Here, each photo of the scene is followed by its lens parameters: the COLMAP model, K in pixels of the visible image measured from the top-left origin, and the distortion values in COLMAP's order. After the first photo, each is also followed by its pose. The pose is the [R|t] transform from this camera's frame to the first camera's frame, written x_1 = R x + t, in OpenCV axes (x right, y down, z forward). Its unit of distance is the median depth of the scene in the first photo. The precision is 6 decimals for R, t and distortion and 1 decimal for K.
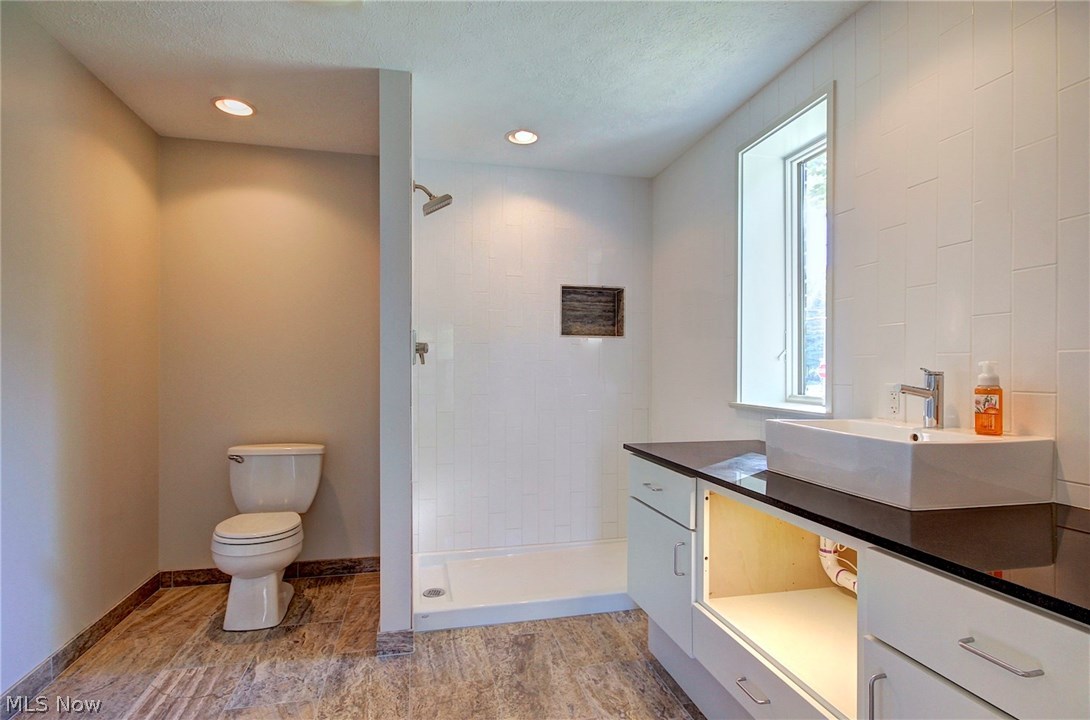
lens RADIAL K [[549.1, 0, 549.8], [0, 549.1, 364.1], [0, 0, 1]] dist [-0.002974, 0.000196]
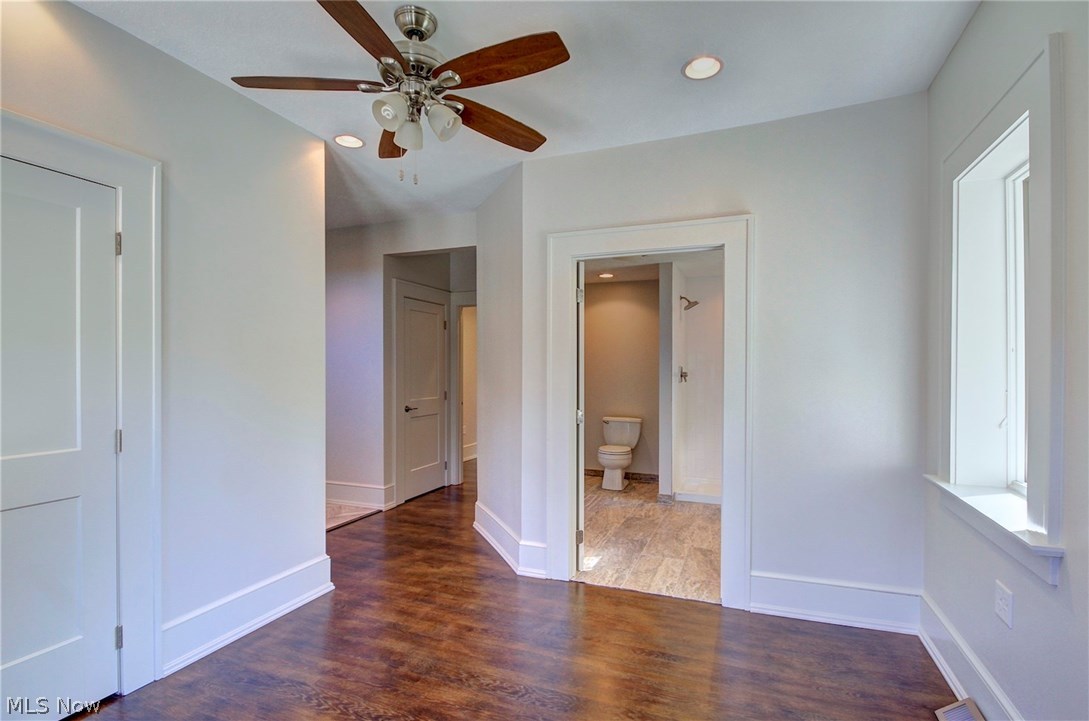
lens RADIAL K [[506.7, 0, 548.4], [0, 506.7, 366.1], [0, 0, 1]] dist [-0.002702, -0.000103]
pose [[0.815389, -0.000762, -0.578914, 0.508073], [-0.002531, 0.999985, -0.004882, -0.056500], [0.578909, 0.005446, 0.815374, -0.961380]]
